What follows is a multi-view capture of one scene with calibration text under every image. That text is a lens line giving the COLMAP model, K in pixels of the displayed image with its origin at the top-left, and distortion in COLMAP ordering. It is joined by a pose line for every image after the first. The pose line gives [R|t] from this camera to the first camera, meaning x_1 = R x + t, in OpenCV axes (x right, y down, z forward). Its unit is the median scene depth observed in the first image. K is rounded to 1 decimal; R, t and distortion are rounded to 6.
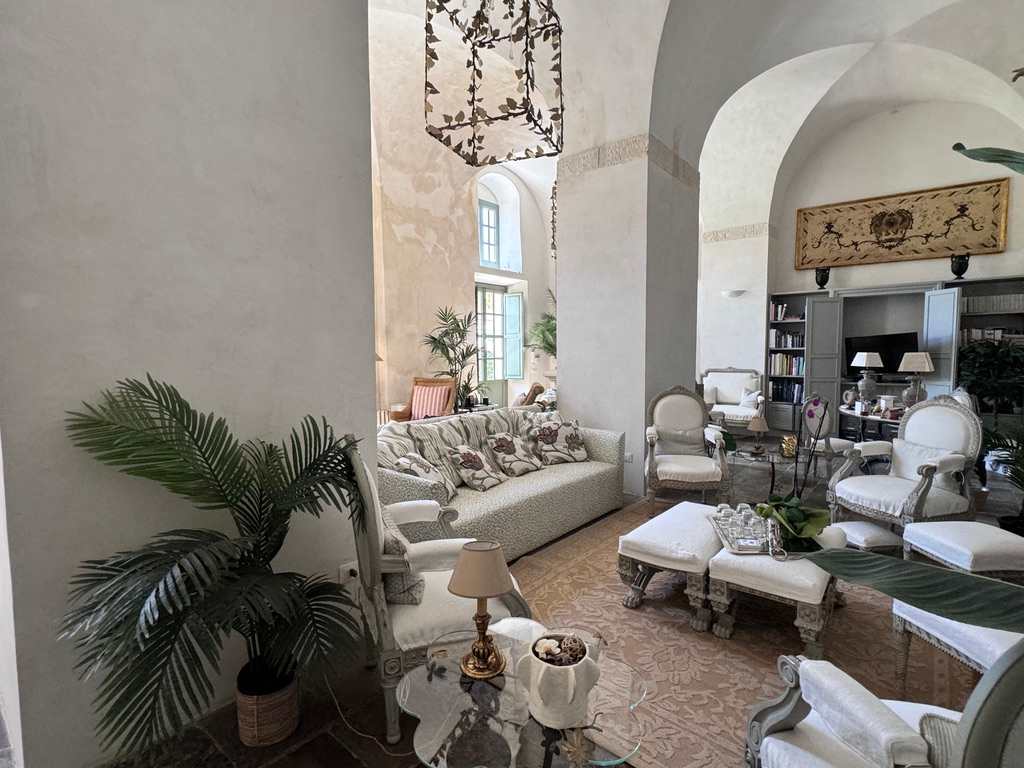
lens RADIAL K [[500.6, 0, 516.7], [0, 500.6, 385.0], [0, 0, 1]] dist [-0.001729, -0.000399]
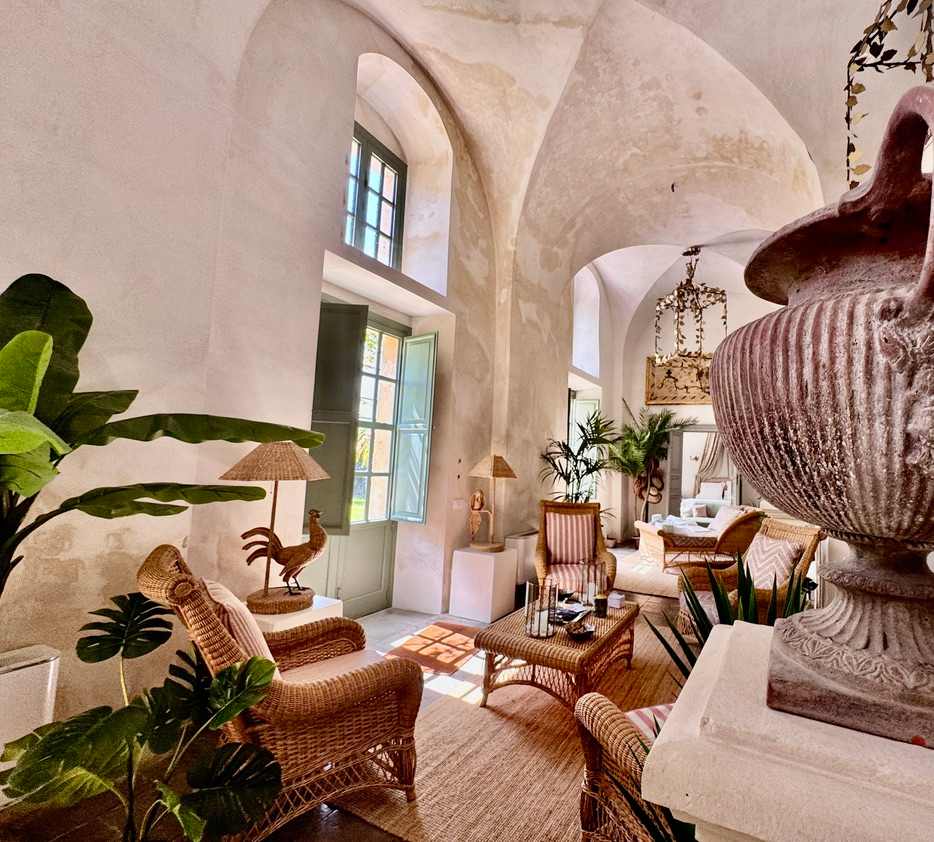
lens RADIAL K [[472.4, 0, 560.9], [0, 472.4, 423.1], [0, 0, 1]] dist [-0.004021, -0.000265]
pose [[0.960862, 0.072078, 0.267487, -0.553894], [-0.033470, 0.988691, -0.146183, -0.040303], [-0.274998, 0.131509, 0.952408, 0.462088]]
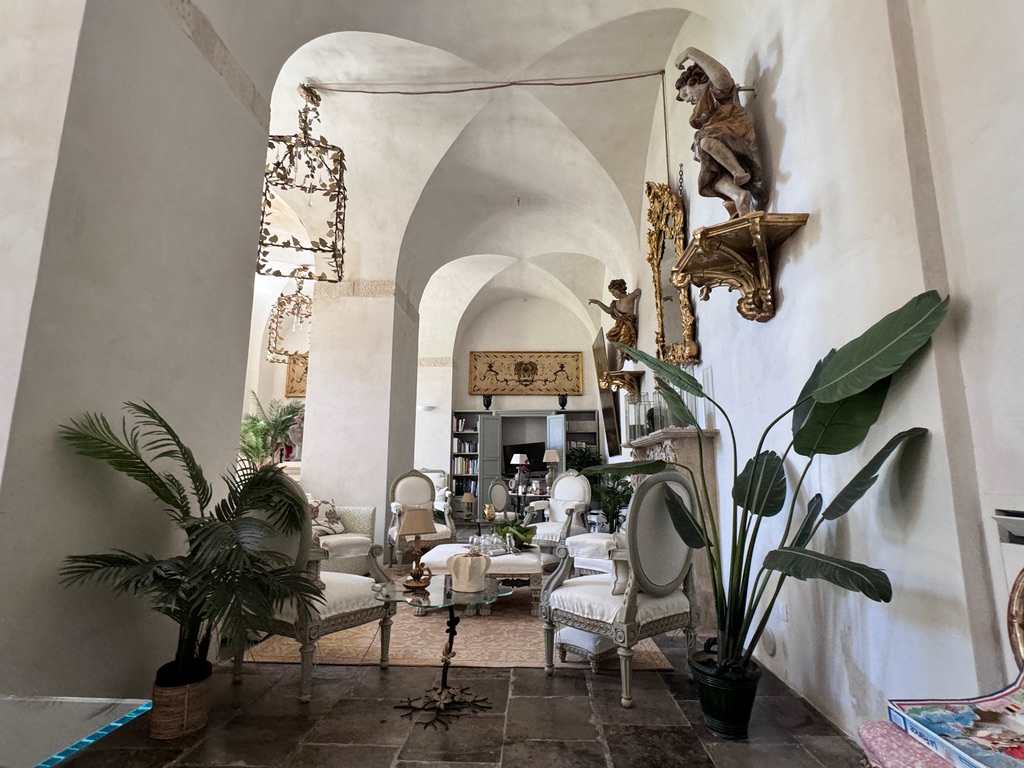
lens RADIAL K [[500.6, 0, 513.1], [0, 500.6, 386.1], [0, 0, 1]] dist [-0.001729, -0.000399]
pose [[0.795501, 0.108064, 0.596239, -0.243249], [0.035317, 0.974028, -0.223655, 0.082889], [-0.604922, 0.198975, 0.771024, -0.170725]]
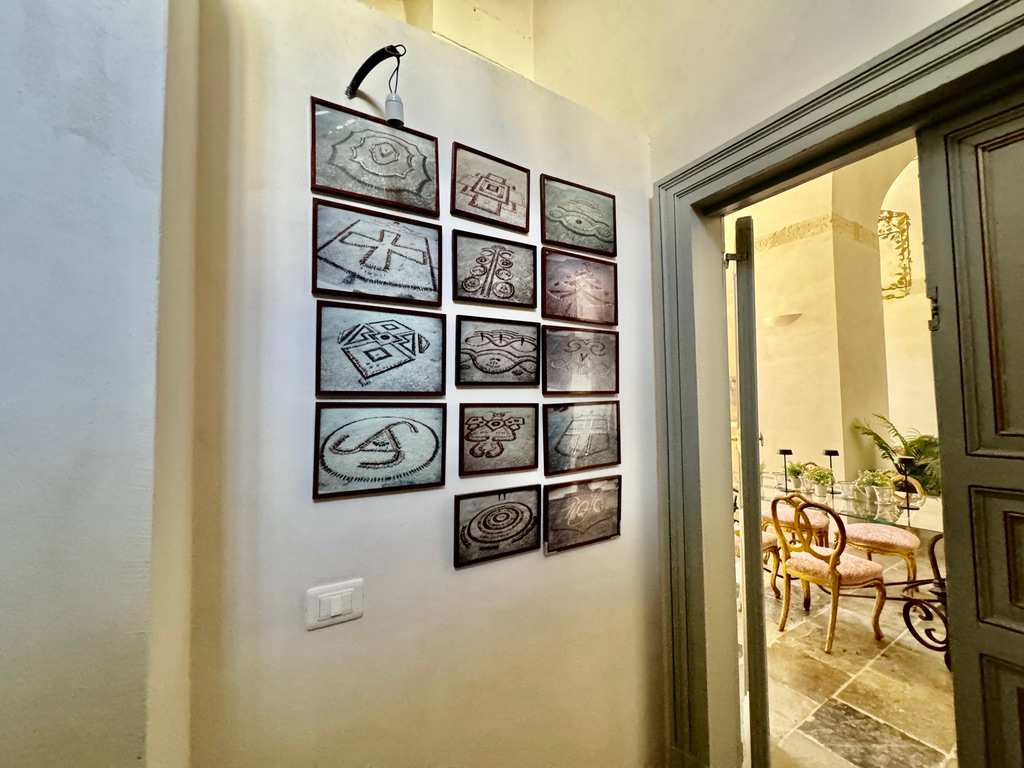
lens RADIAL K [[408.8, 0, 510.7], [0, 408.8, 385.3], [0, 0, 1]] dist [-0.002723, 0.000384]
pose [[0.946268, -0.017768, -0.322896, -0.665921], [-0.019686, 0.993473, -0.112358, 0.045068], [0.322785, 0.112677, 0.939741, -0.693788]]
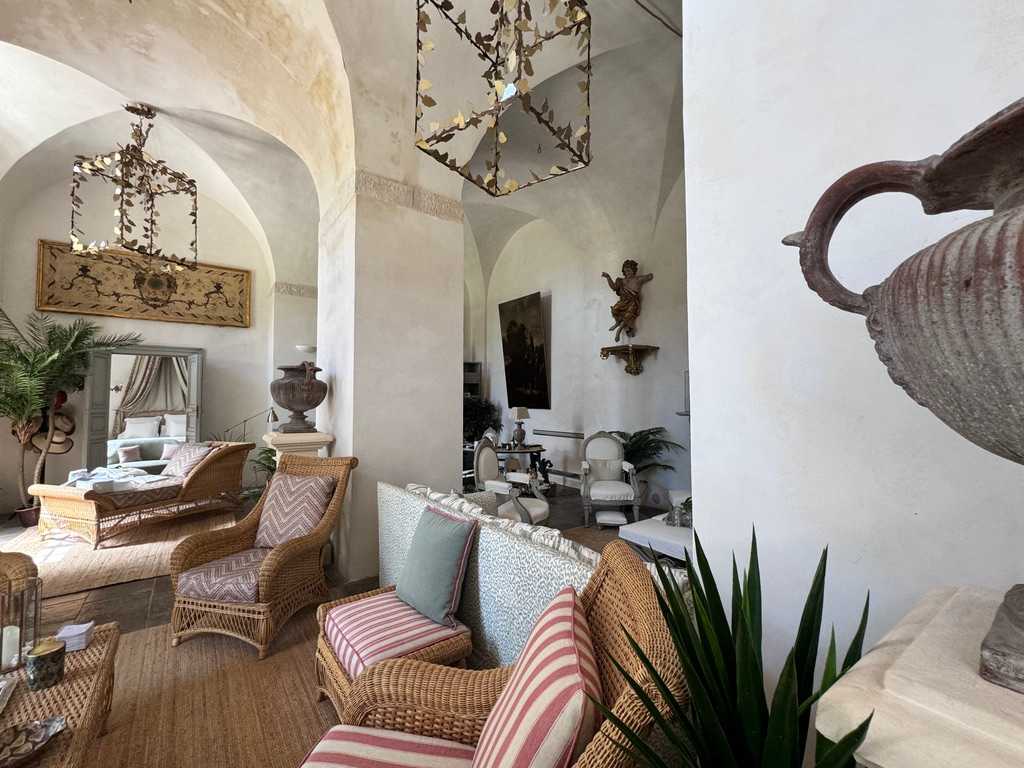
lens RADIAL K [[430.5, 0, 513.1], [0, 430.5, 385.1], [0, 0, 1]] dist [-0.003670, 0.000662]
pose [[0.229046, 0.040749, 0.972562, -0.549105], [0.061564, 0.996517, -0.056251, -0.056411], [-0.971467, 0.072759, 0.225739, 0.670170]]
